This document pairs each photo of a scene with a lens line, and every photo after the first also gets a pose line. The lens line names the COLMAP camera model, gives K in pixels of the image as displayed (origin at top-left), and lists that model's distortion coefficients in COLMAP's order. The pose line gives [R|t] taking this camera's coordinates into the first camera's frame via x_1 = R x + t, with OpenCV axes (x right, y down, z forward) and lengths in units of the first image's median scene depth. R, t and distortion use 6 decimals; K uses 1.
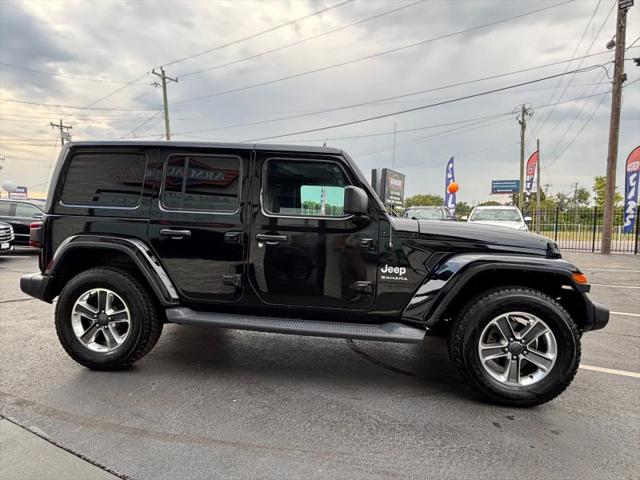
lens RADIAL K [[354.2, 0, 320.0], [0, 354.2, 240.0], [0, 0, 1]] dist [-0.018138, 0.027618]
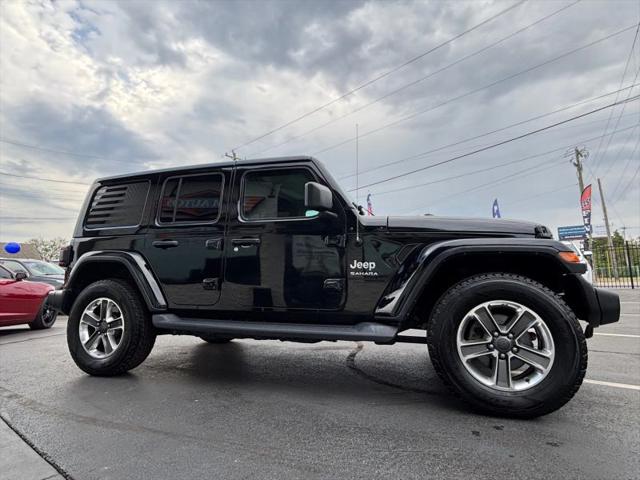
lens RADIAL K [[332.2, 0, 320.0], [0, 332.2, 240.0], [0, 0, 1]] dist [0.000893, 0.000578]
pose [[0.982306, -0.061581, -0.176867, 0.258070], [0.030395, 0.984294, -0.173900, 0.170866], [0.184798, 0.165447, 0.968750, 0.090787]]
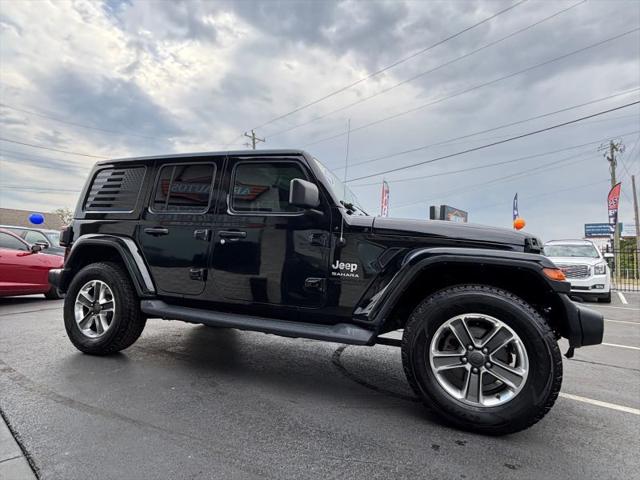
lens RADIAL K [[332.2, 0, 320.0], [0, 332.2, 240.0], [0, 0, 1]] dist [0.000893, 0.000578]
pose [[0.973431, 0.000977, -0.228980, 0.347935], [-0.030165, 0.991823, -0.124006, 0.127701], [0.226987, 0.127618, 0.965500, 0.115499]]
